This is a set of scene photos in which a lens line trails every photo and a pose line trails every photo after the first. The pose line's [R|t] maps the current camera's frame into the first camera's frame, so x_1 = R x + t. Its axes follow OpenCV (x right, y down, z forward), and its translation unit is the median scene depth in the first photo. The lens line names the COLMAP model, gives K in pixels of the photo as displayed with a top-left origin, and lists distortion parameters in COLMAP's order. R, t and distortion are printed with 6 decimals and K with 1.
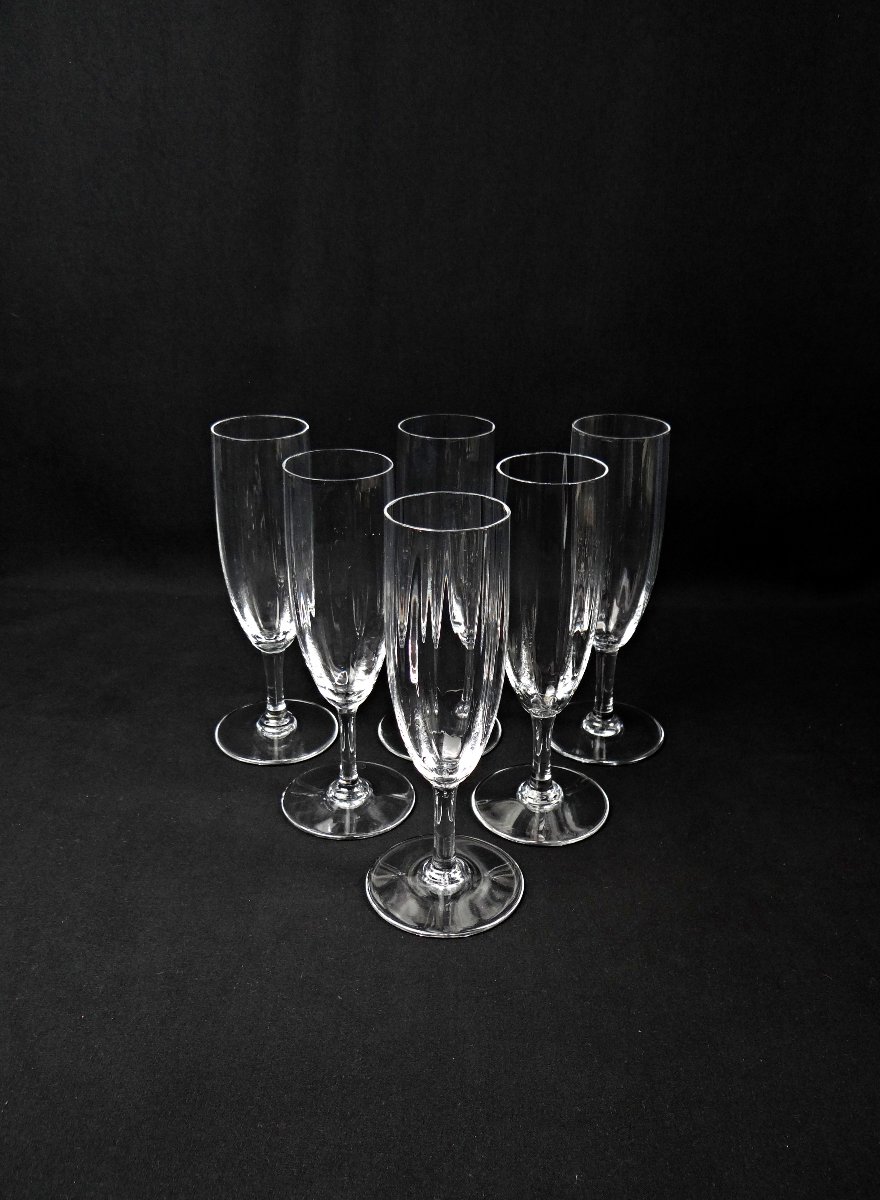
lens RADIAL K [[1002.1, 0, 437.2], [0, 1002.1, 603.3], [0, 0, 1]] dist [-0.008209, -0.001275]
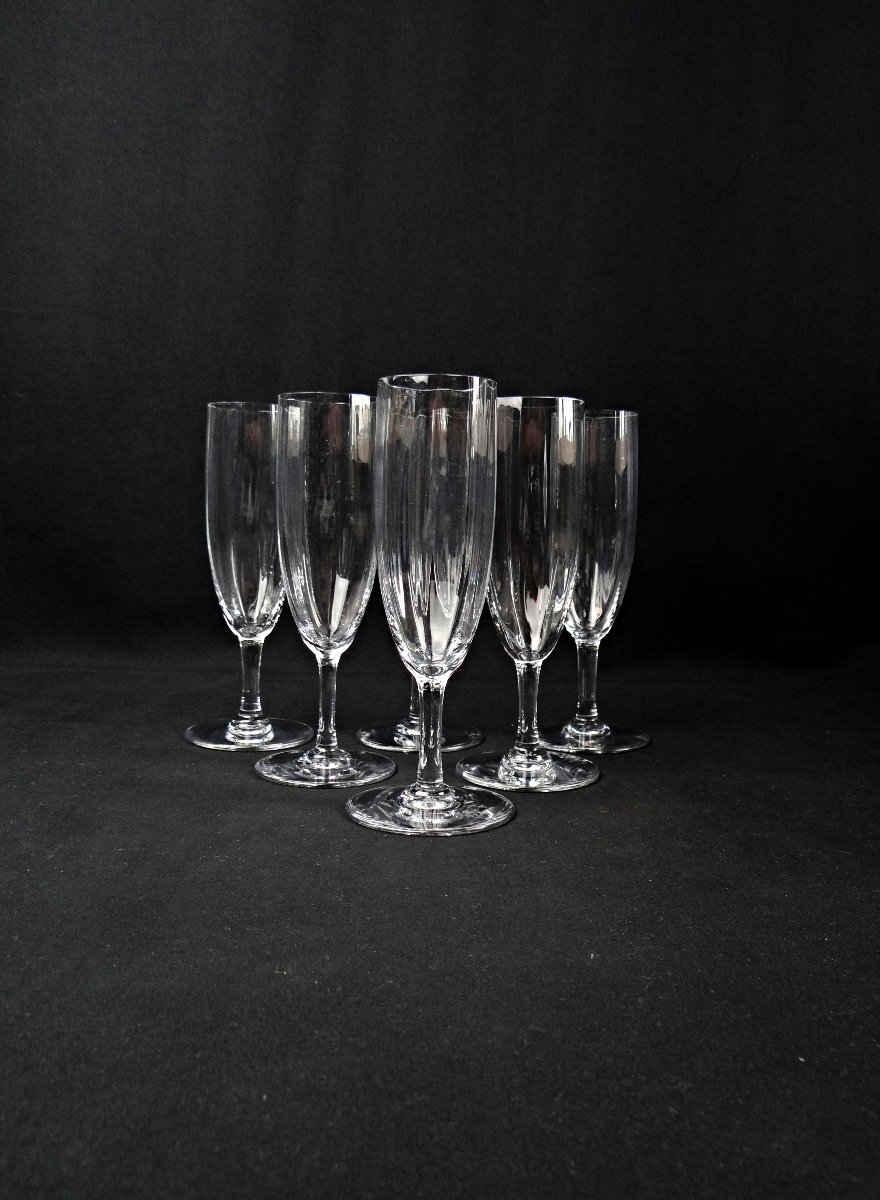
lens RADIAL K [[1002.1, 0, 437.2], [0, 1002.1, 603.3], [0, 0, 1]] dist [-0.008209, -0.001275]
pose [[0.999251, 0.010890, 0.037142, -0.020218], [0.001453, 0.948374, -0.317151, 0.358268], [-0.038678, 0.316968, 0.947647, 0.050187]]
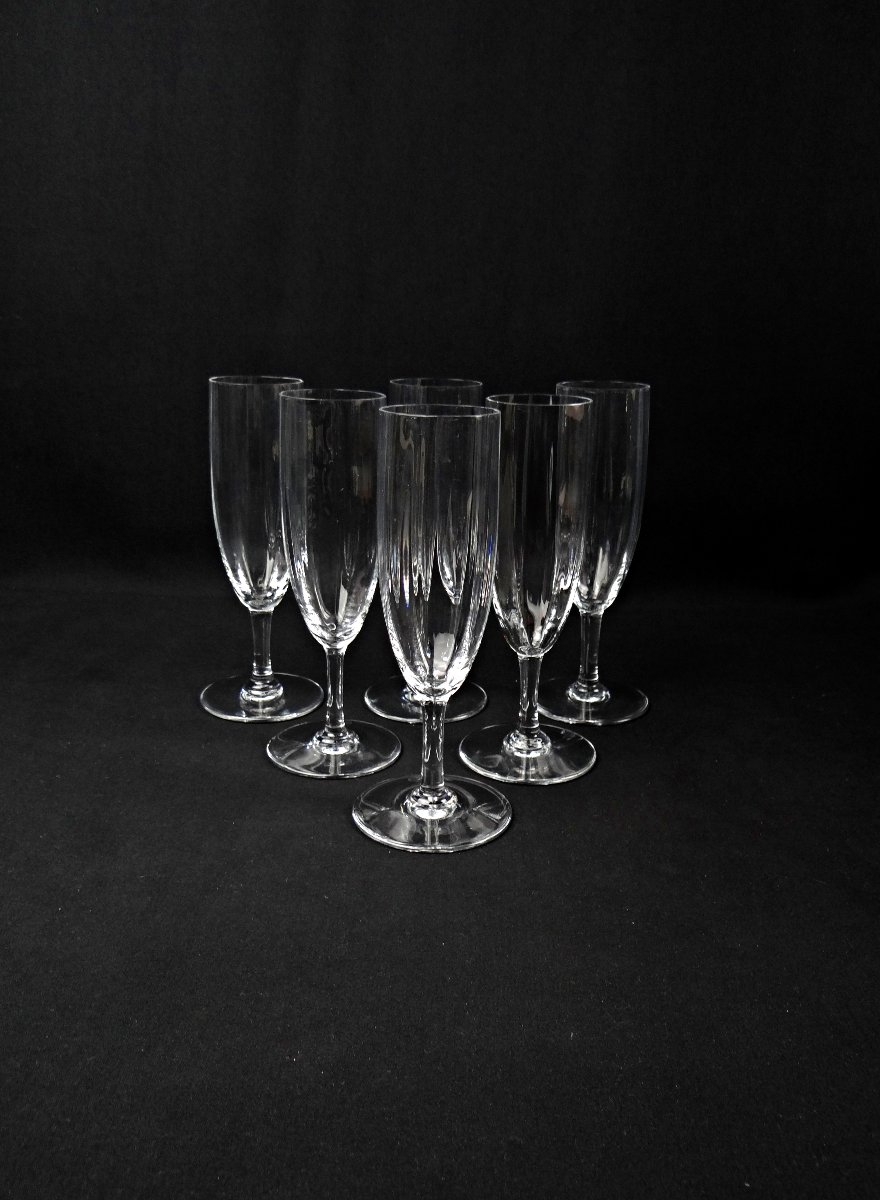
lens RADIAL K [[1002.1, 0, 437.2], [0, 1002.1, 603.3], [0, 0, 1]] dist [-0.008209, -0.001275]
pose [[0.999724, 0.009260, 0.021592, -0.009701], [-0.006554, 0.992485, -0.122189, 0.178074], [-0.022561, 0.122013, 0.992272, -0.004389]]
